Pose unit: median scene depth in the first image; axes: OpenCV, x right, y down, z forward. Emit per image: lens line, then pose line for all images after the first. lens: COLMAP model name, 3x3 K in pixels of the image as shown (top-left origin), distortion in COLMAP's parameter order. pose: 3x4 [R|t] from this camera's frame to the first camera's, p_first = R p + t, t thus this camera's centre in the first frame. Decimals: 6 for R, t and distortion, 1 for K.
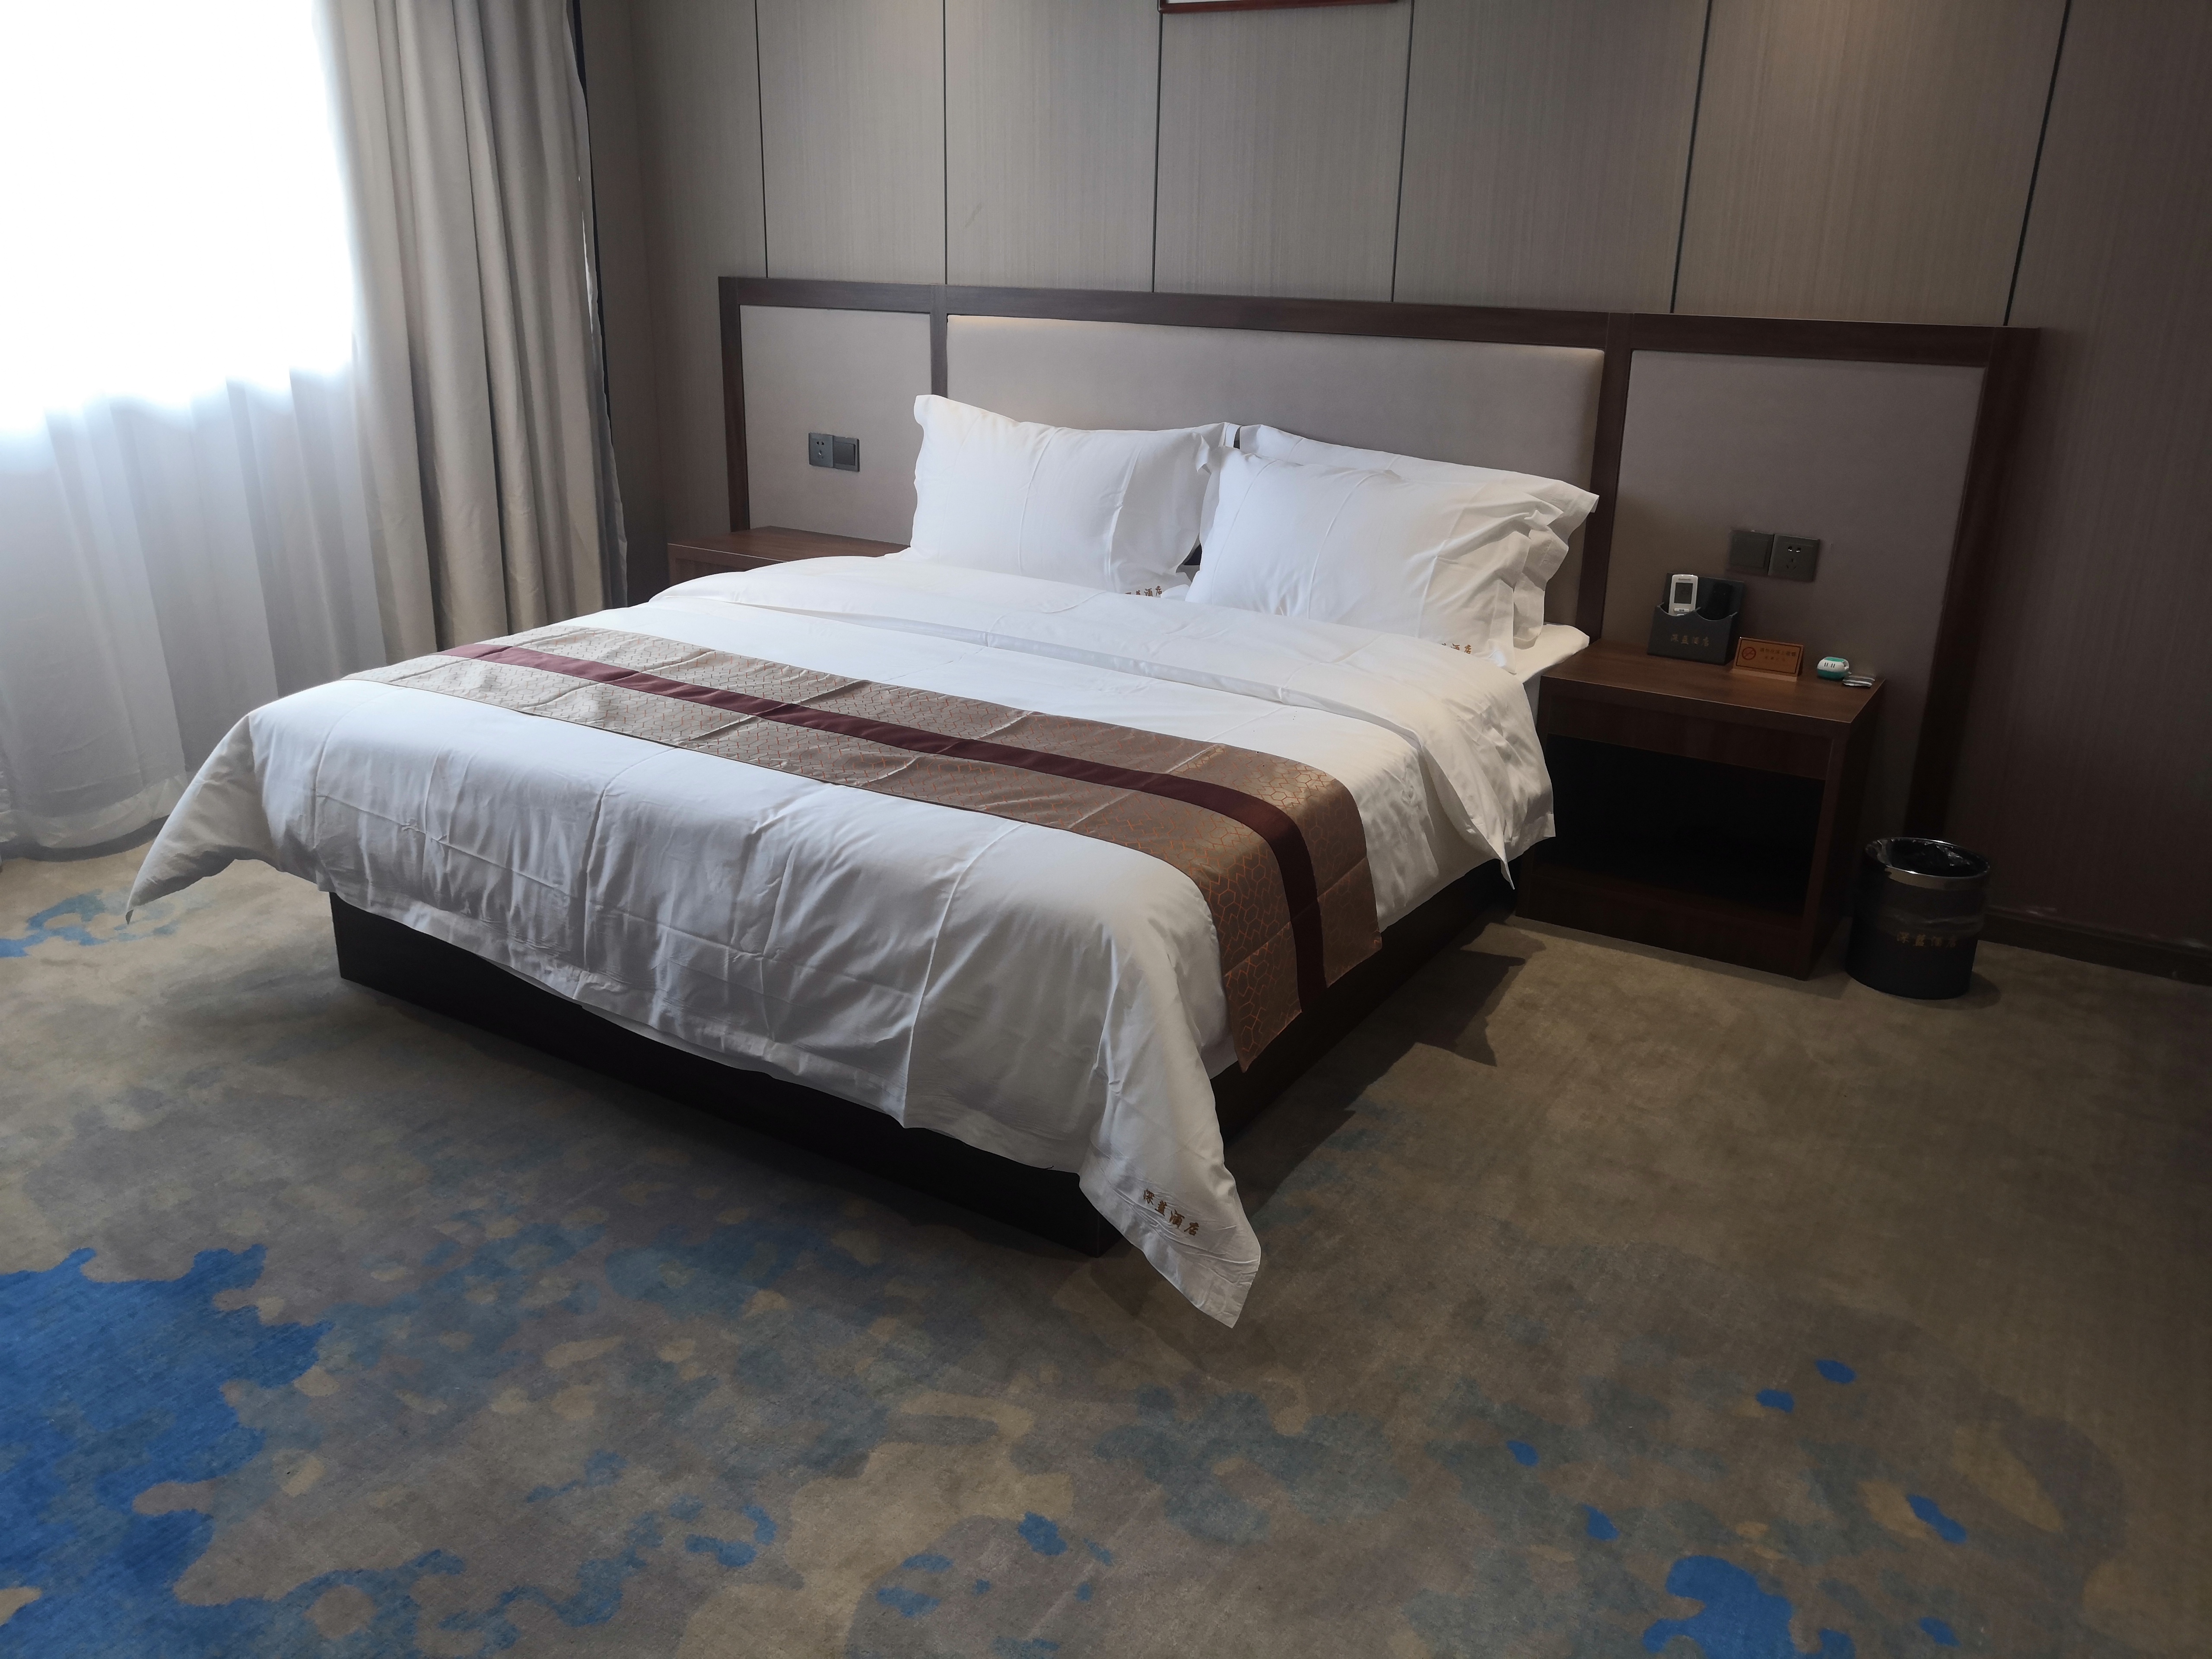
lens RADIAL K [[1743.8, 0, 1073.9], [0, 1743.8, 818.1], [0, 0, 1]] dist [0.010644, 0.036861]
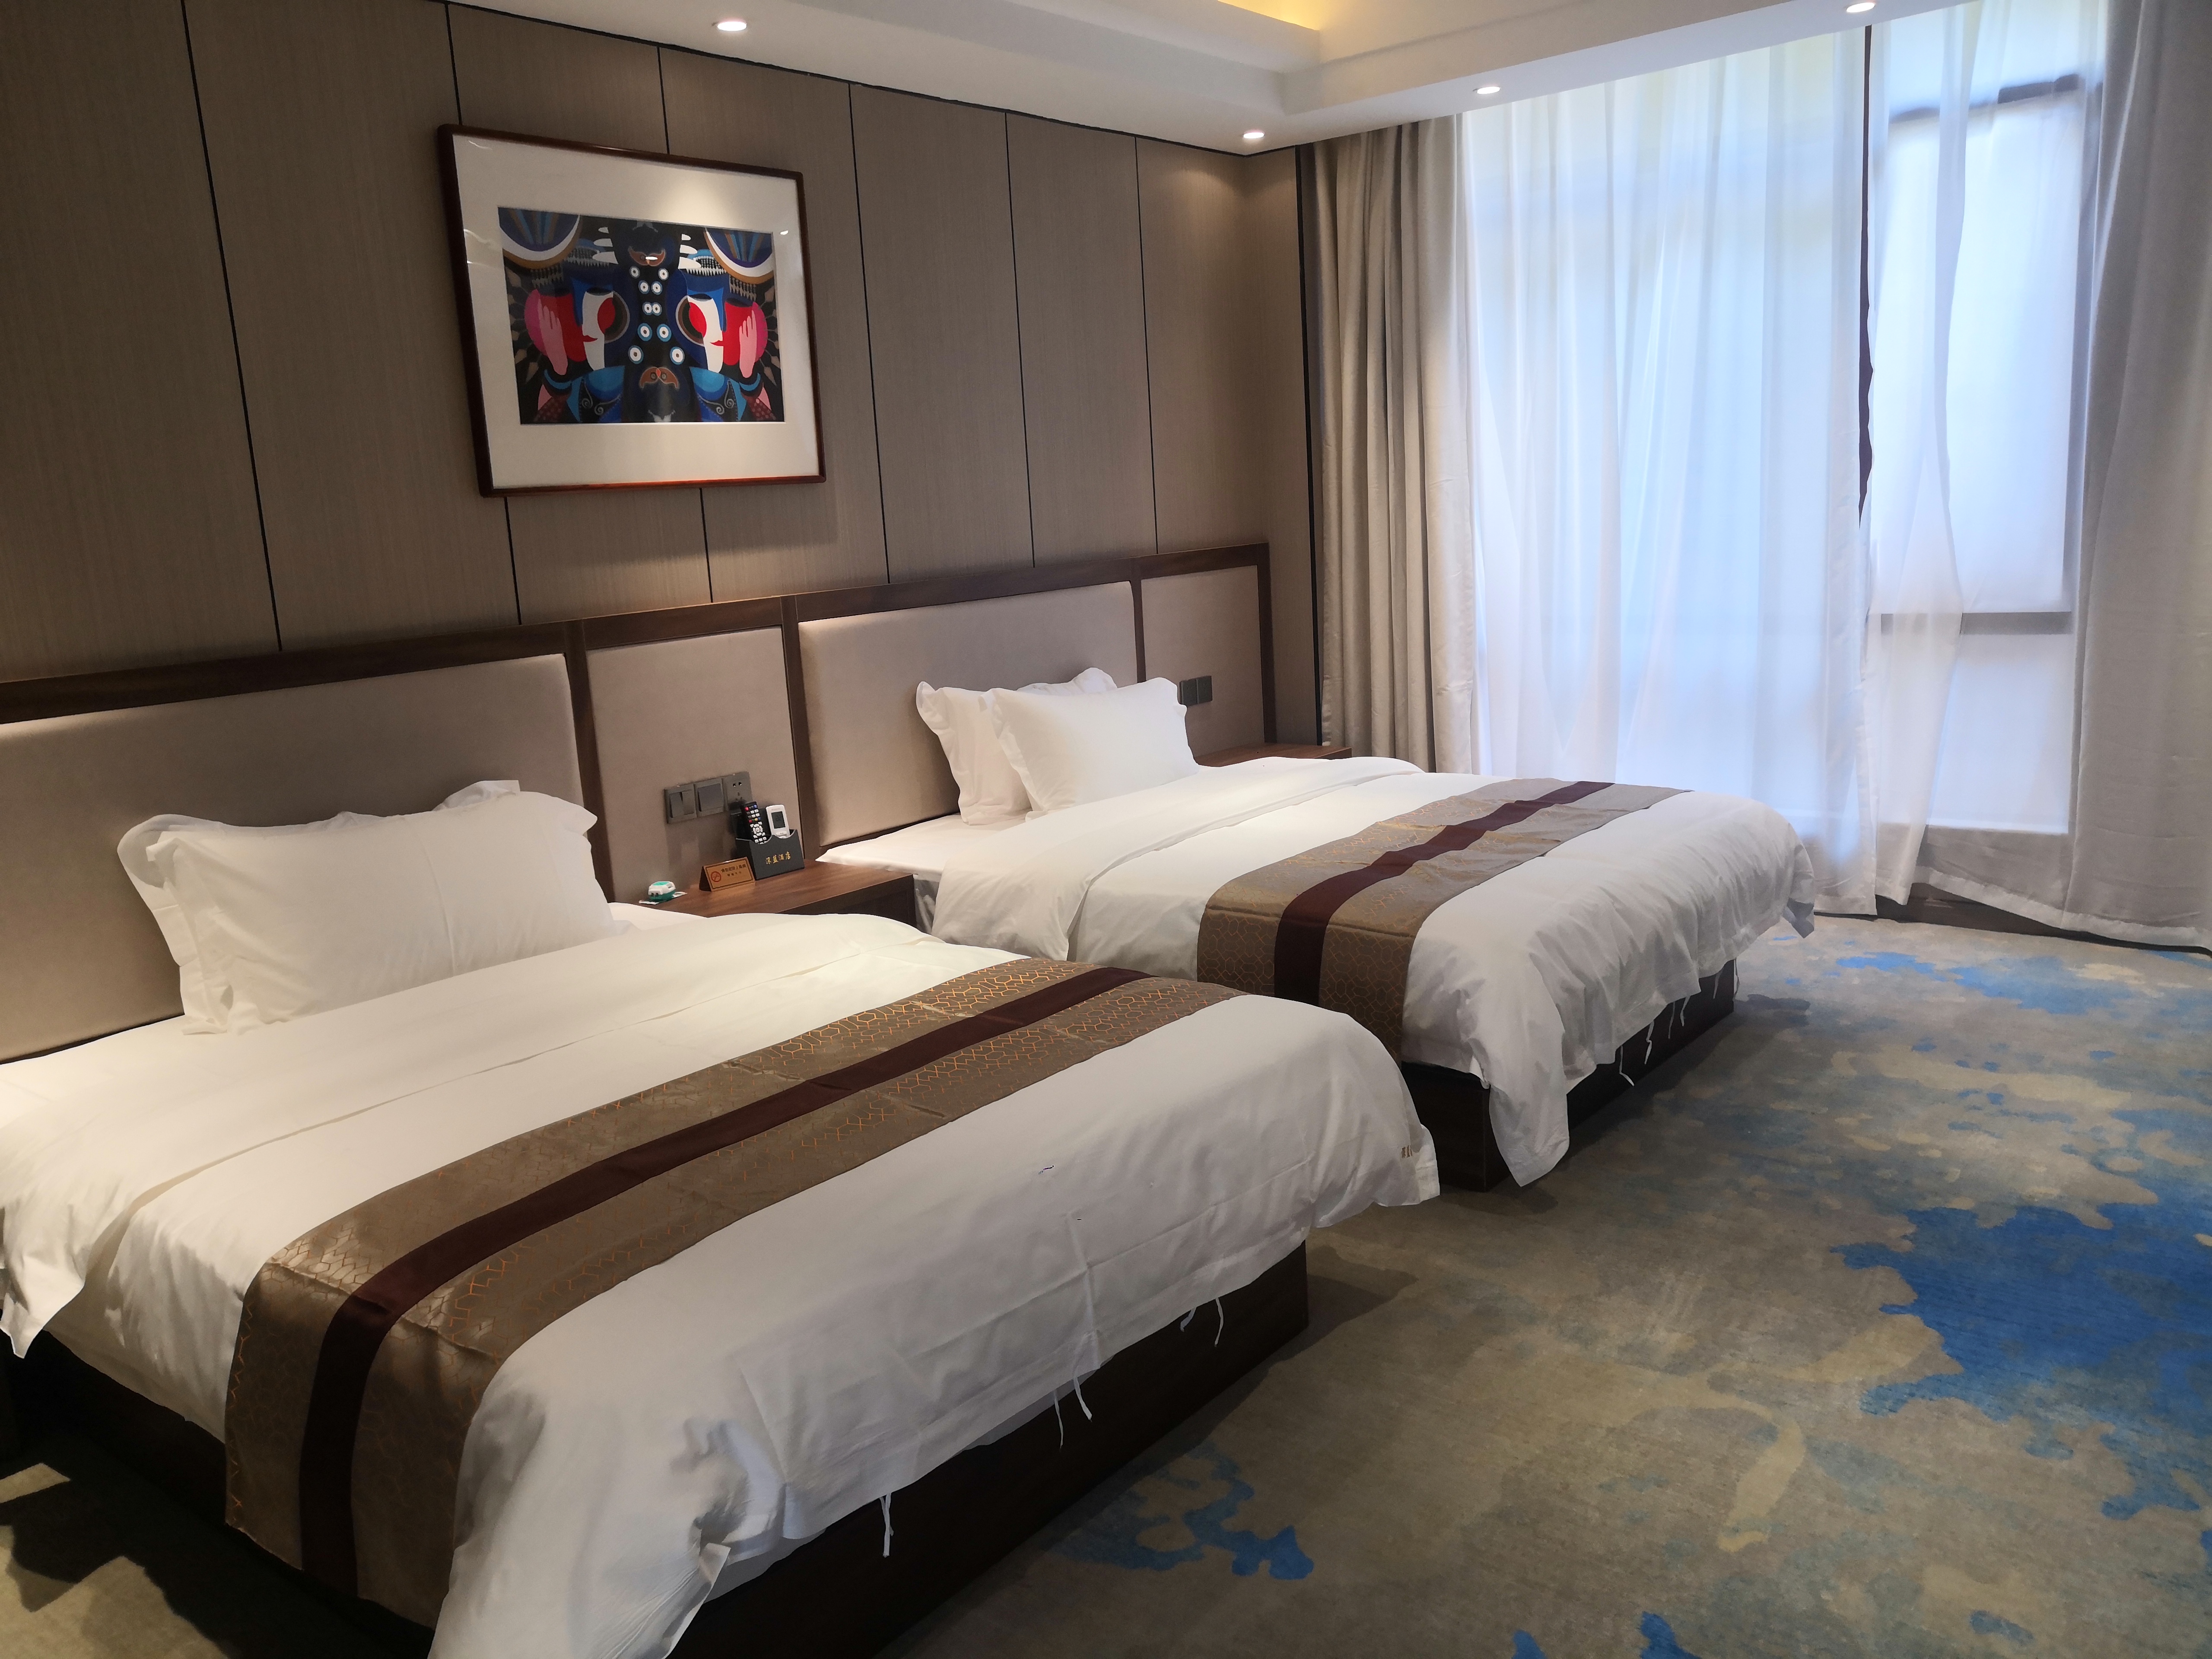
lens RADIAL K [[1759.0, 0, 1116.4], [0, 1759.0, 833.7], [0, 0, 1]] dist [-0.000077, 0.001028]
pose [[0.079583, -0.217277, 0.972860, -1.727894], [0.377791, 0.909723, 0.172271, -0.466063], [-0.922464, 0.353828, 0.154484, 1.195298]]
